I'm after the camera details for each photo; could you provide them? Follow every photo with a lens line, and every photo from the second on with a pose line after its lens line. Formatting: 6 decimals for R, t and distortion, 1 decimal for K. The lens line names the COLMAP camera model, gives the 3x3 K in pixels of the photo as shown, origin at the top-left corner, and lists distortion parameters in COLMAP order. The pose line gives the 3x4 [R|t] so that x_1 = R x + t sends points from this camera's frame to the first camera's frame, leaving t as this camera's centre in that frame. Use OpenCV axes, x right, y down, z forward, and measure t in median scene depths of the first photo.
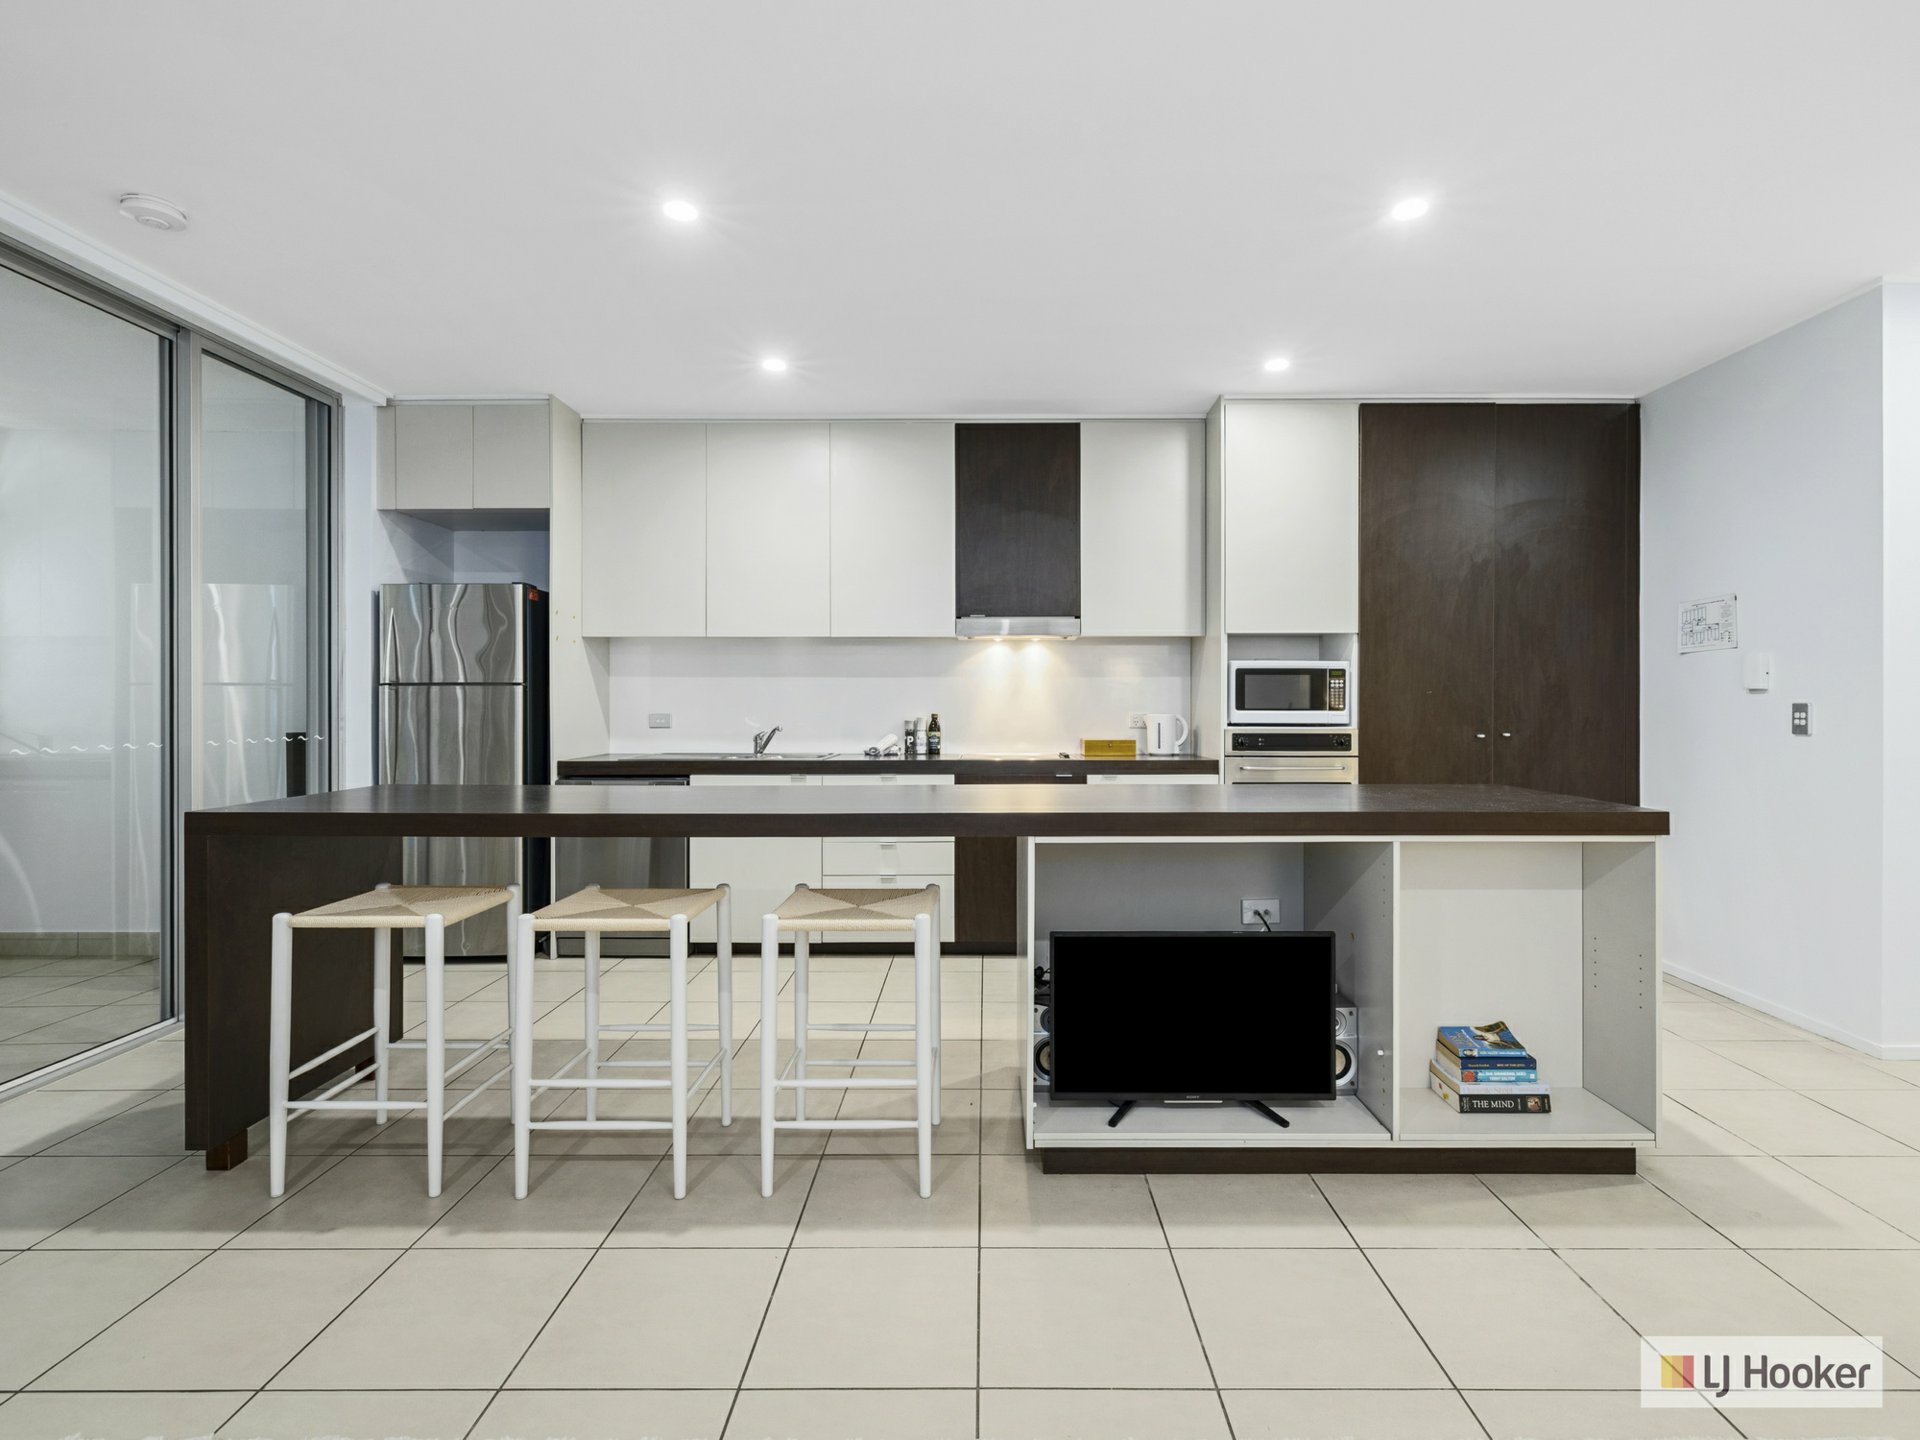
lens RADIAL K [[934.5, 0, 960.0], [0, 934.5, 720.0], [0, 0, 1]] dist [0.000782, -0.000288]
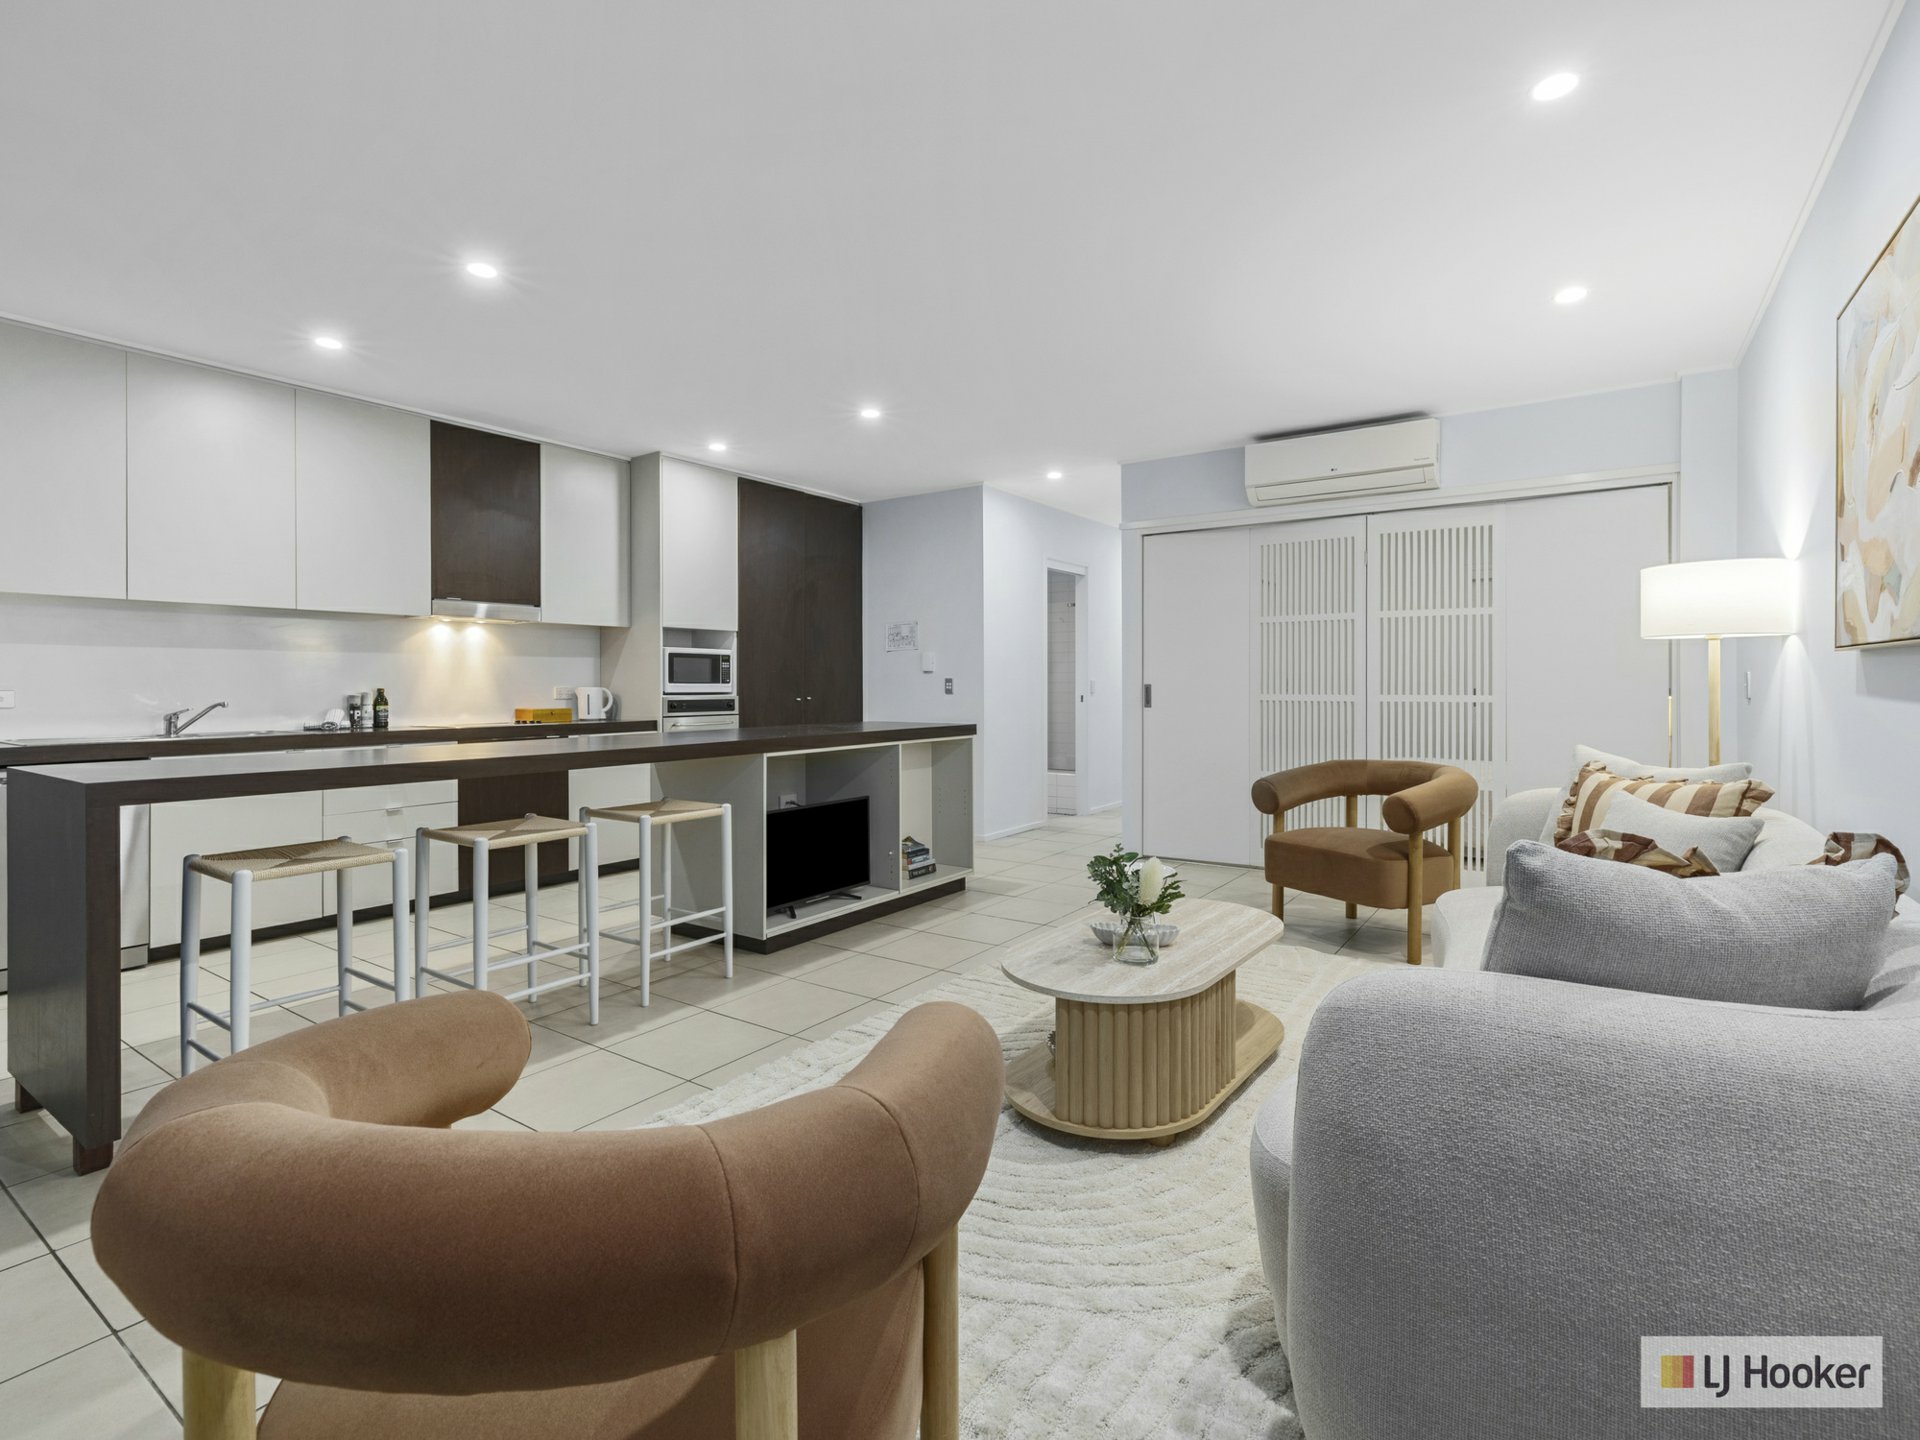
lens RADIAL K [[934.5, 0, 960.0], [0, 934.5, 720.0], [0, 0, 1]] dist [0.000782, -0.000288]
pose [[0.565302, -0.032576, 0.824241, -0.594884], [0.018578, 0.999469, 0.026760, 0.014682], [-0.824675, 0.000186, 0.565607, -0.128553]]
